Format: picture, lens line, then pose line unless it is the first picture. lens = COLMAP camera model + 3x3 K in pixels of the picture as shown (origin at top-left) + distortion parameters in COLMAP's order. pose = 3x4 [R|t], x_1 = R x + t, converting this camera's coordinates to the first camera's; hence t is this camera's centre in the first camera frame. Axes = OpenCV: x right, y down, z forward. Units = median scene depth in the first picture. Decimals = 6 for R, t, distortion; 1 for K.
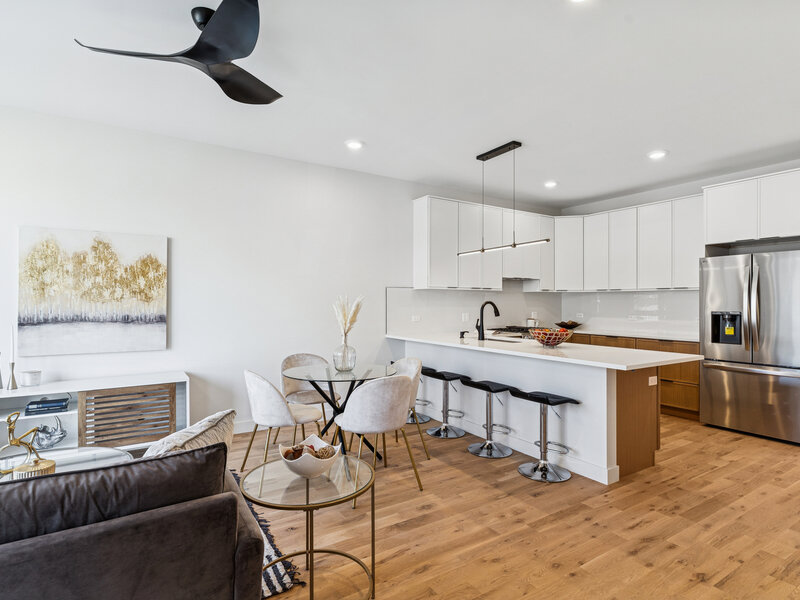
lens RADIAL K [[432.7, 0, 394.7], [0, 432.7, 302.0], [0, 0, 1]] dist [0.003783, 0.000820]
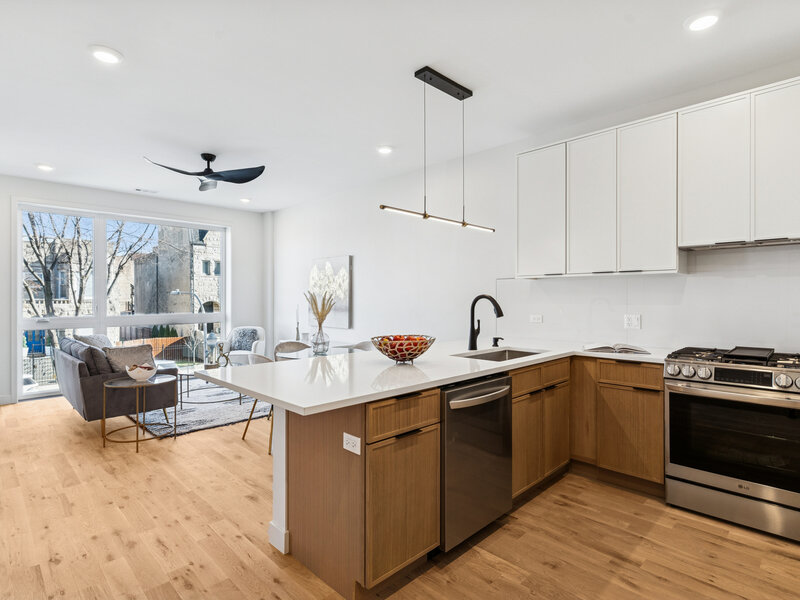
lens RADIAL K [[432.7, 0, 394.6], [0, 432.7, 296.6], [0, 0, 1]] dist [0.003783, 0.000820]
pose [[0.200544, -0.006321, -0.979664, 0.912665], [0.005110, 0.999972, -0.005406, 0.004223], [0.979671, -0.003922, 0.200570, 0.766501]]
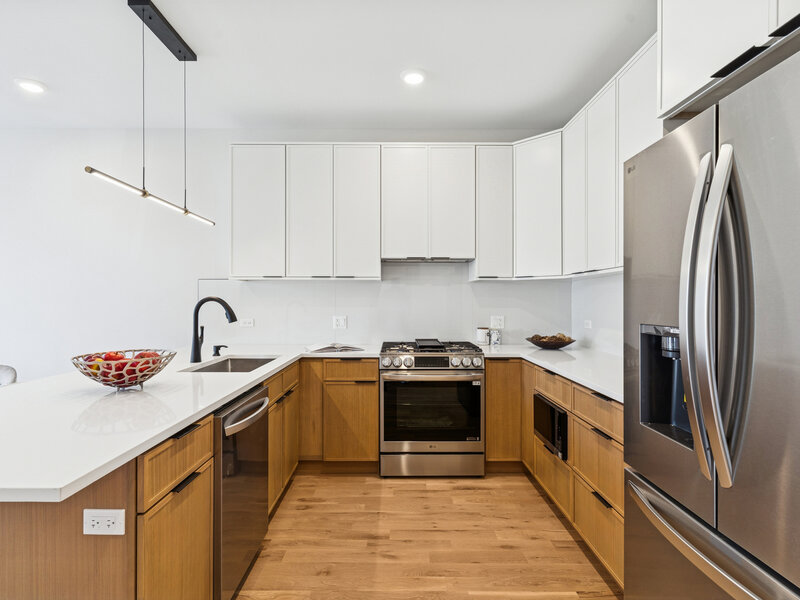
lens RADIAL K [[432.7, 0, 398.3], [0, 432.7, 300.4], [0, 0, 1]] dist [0.003783, 0.000820]
pose [[0.842456, -0.002046, -0.538762, 0.795926], [0.002358, 0.999997, -0.000110, 0.003702], [0.538760, -0.001177, 0.842458, 0.675794]]
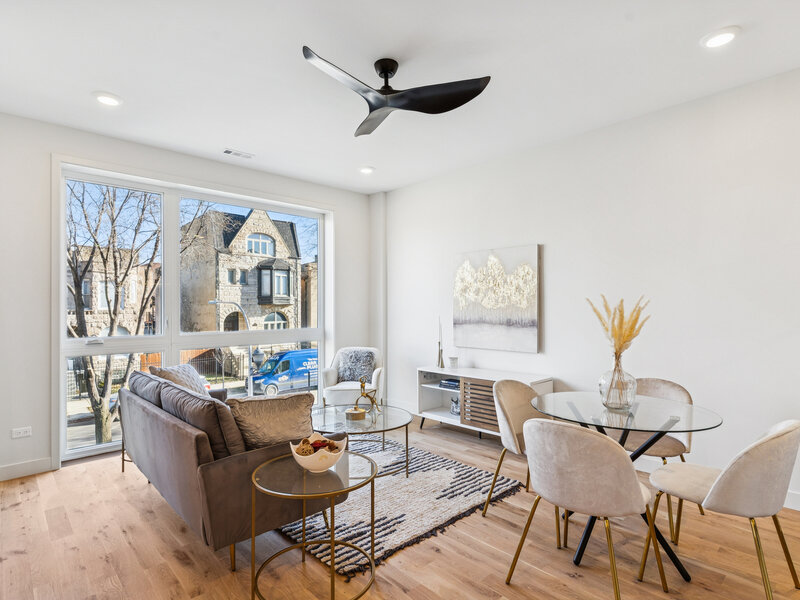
lens RADIAL K [[432.7, 0, 392.5], [0, 432.7, 303.6], [0, 0, 1]] dist [0.003783, 0.000820]
pose [[0.172600, -0.013846, -0.984895, 0.390626], [0.007569, 0.999890, -0.012730, 0.001634], [0.984963, -0.005257, 0.172686, 0.432328]]
